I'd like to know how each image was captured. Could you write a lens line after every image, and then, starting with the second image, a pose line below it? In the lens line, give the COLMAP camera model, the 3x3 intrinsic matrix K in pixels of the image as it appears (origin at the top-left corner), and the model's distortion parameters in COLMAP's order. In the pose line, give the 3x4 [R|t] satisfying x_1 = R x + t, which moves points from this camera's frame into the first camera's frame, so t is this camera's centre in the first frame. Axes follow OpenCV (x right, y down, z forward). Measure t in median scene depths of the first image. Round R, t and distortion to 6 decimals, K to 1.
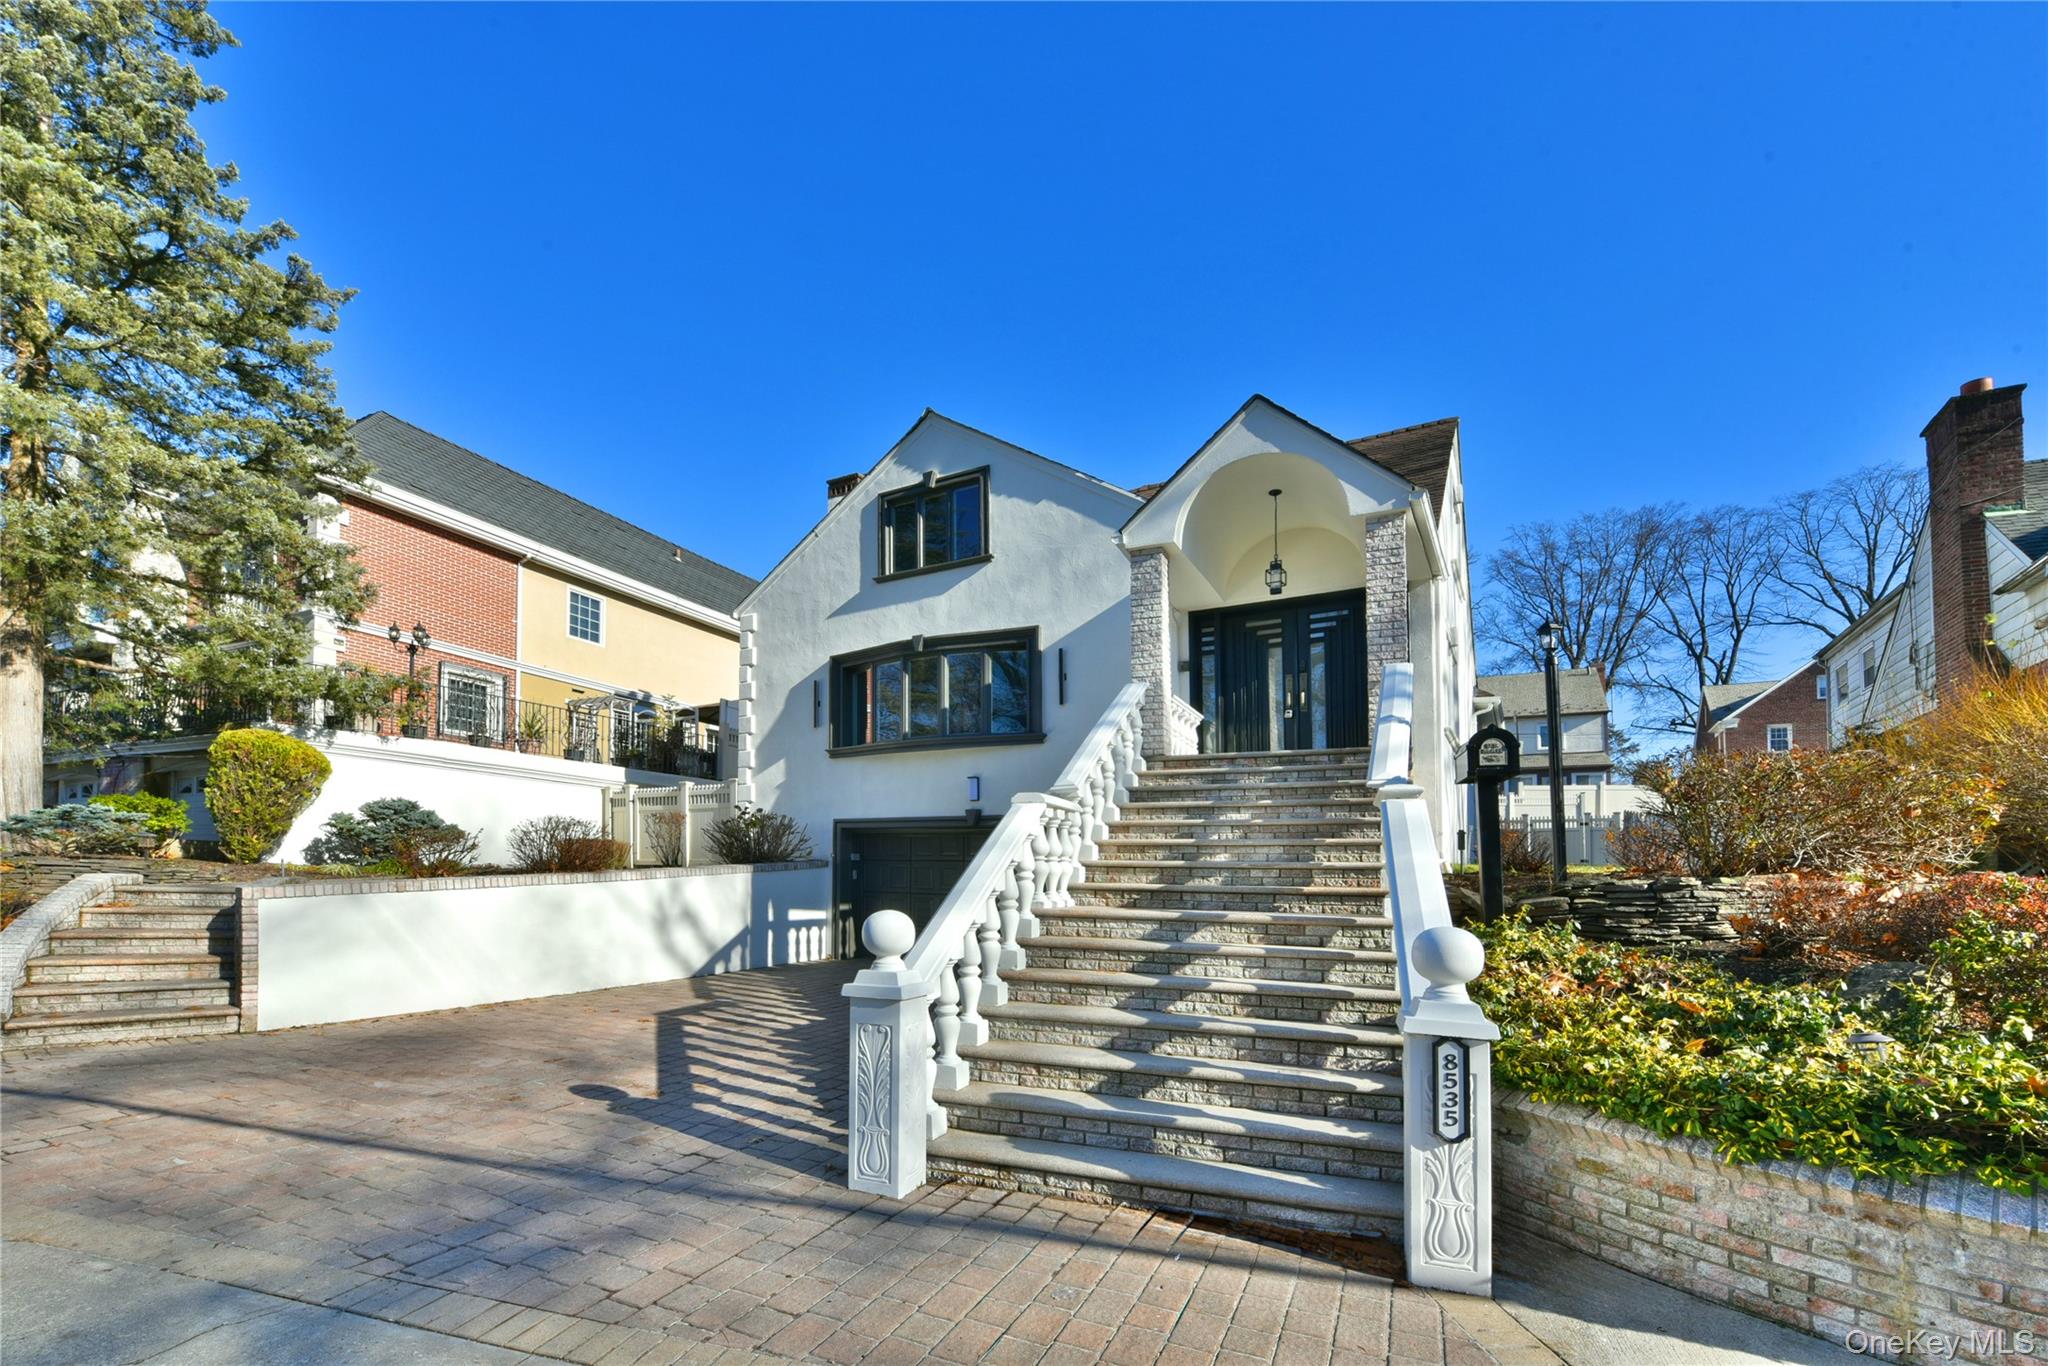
lens RADIAL K [[714.2, 0, 983.4], [0, 714.2, 749.1], [0, 0, 1]] dist [-0.005394, 0.000025]
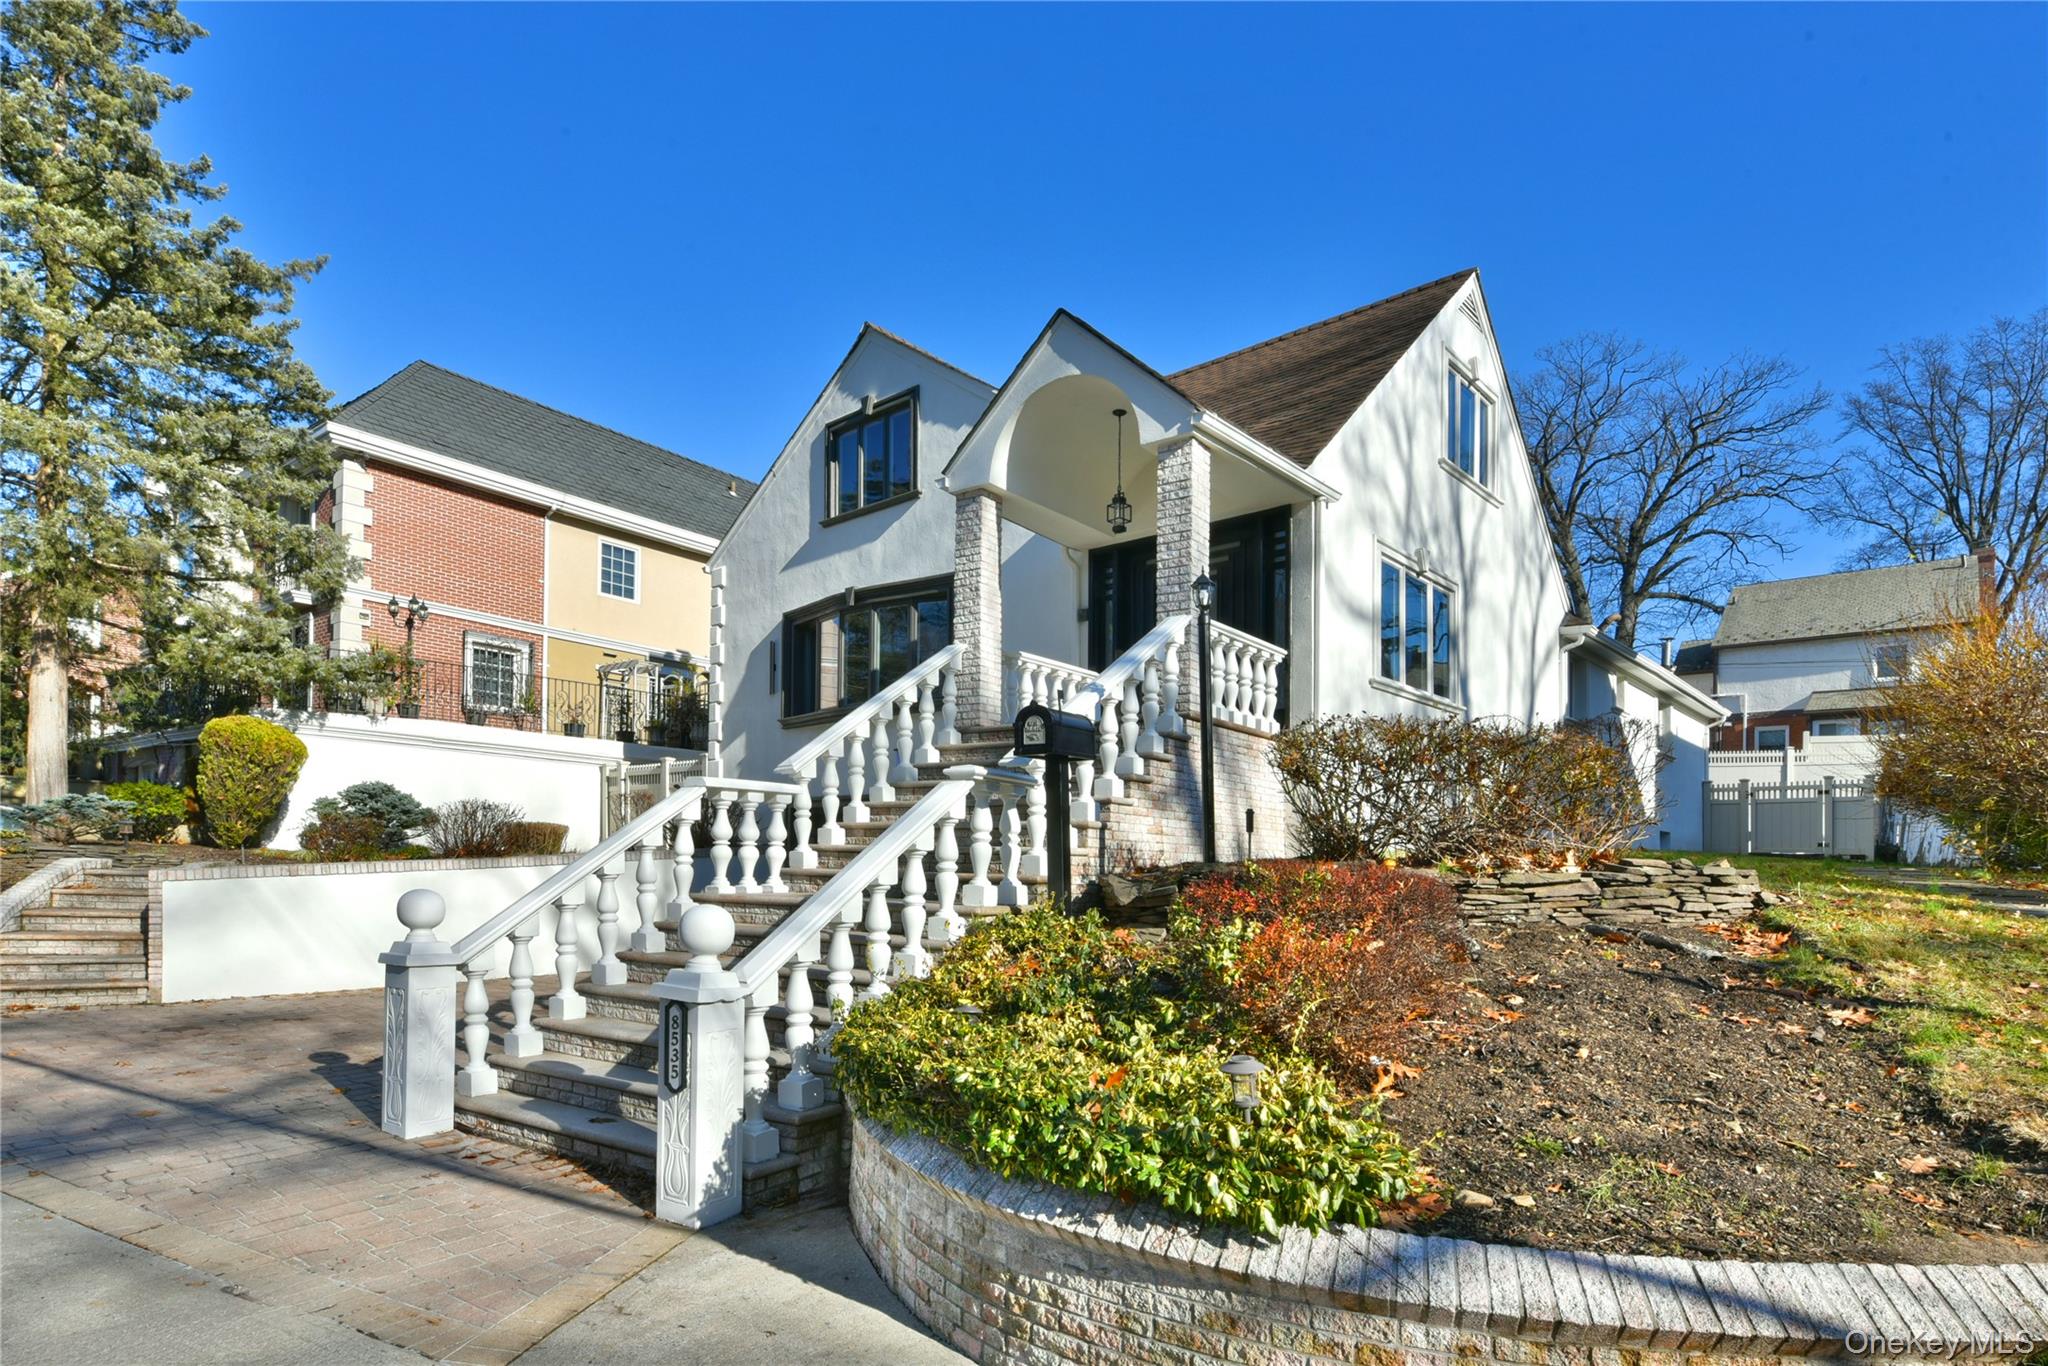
lens RADIAL K [[933.8, 0, 1028.7], [0, 933.8, 703.6], [0, 0, 1]] dist [-0.001458, -0.000606]
pose [[0.979563, -0.030990, -0.198736, 0.298720], [0.031976, 0.999487, 0.001750, -0.010440], [0.198579, -0.008069, 0.980052, -0.067772]]
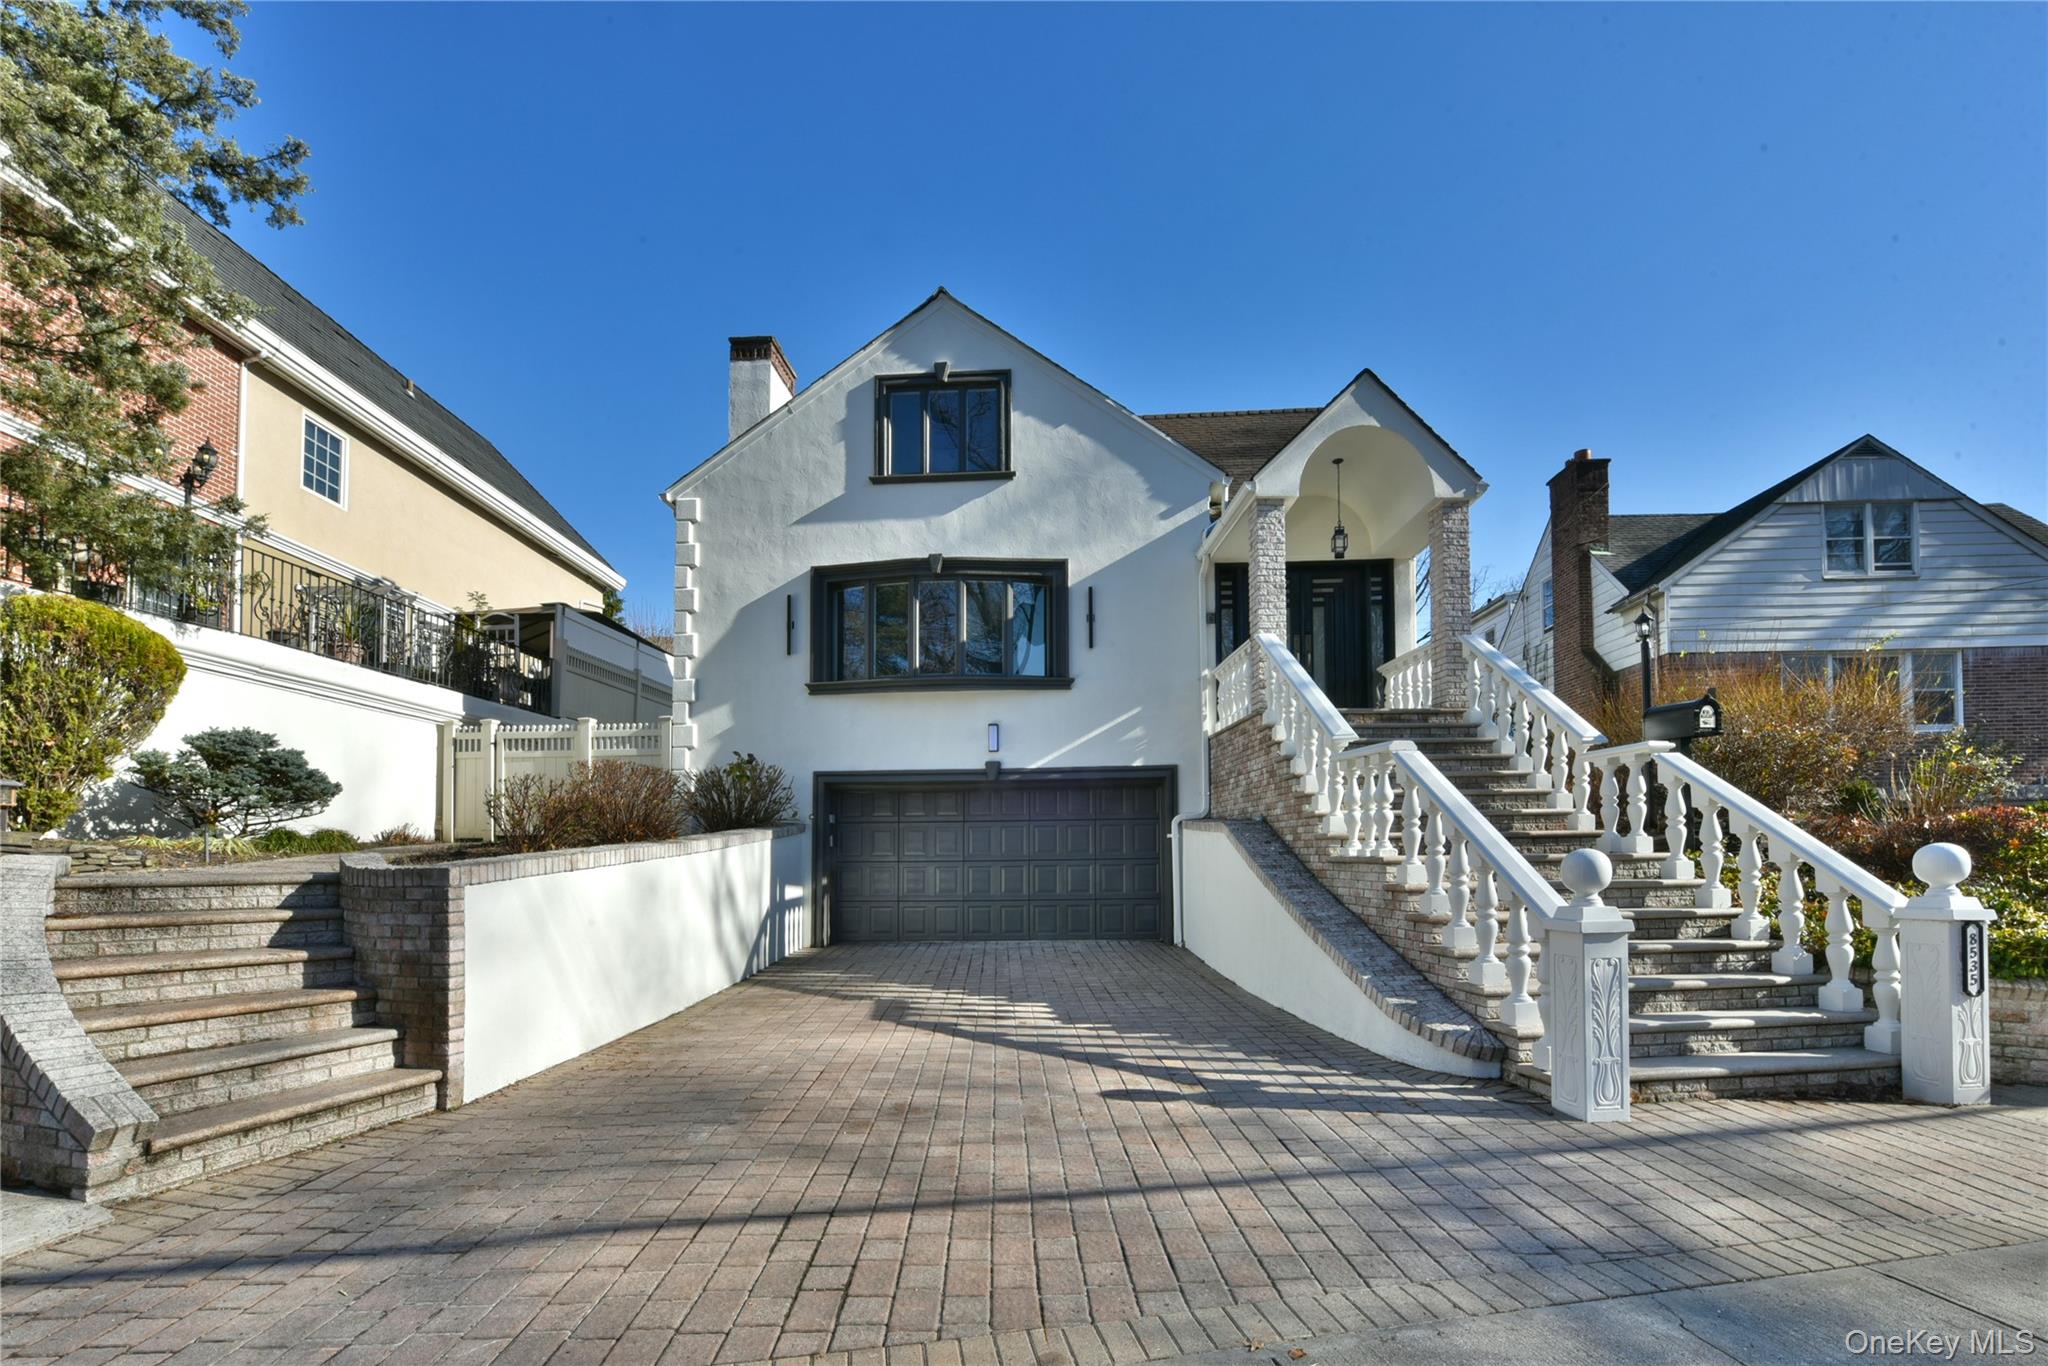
lens RADIAL K [[820.3, 0, 1019.6], [0, 820.3, 696.6], [0, 0, 1]] dist [-0.007780, 0.000136]
pose [[0.910537, 0.045811, 0.410883, -0.493724], [-0.044614, 0.998926, -0.012508, 0.020630], [-0.411014, -0.006942, 0.911602, 0.095025]]
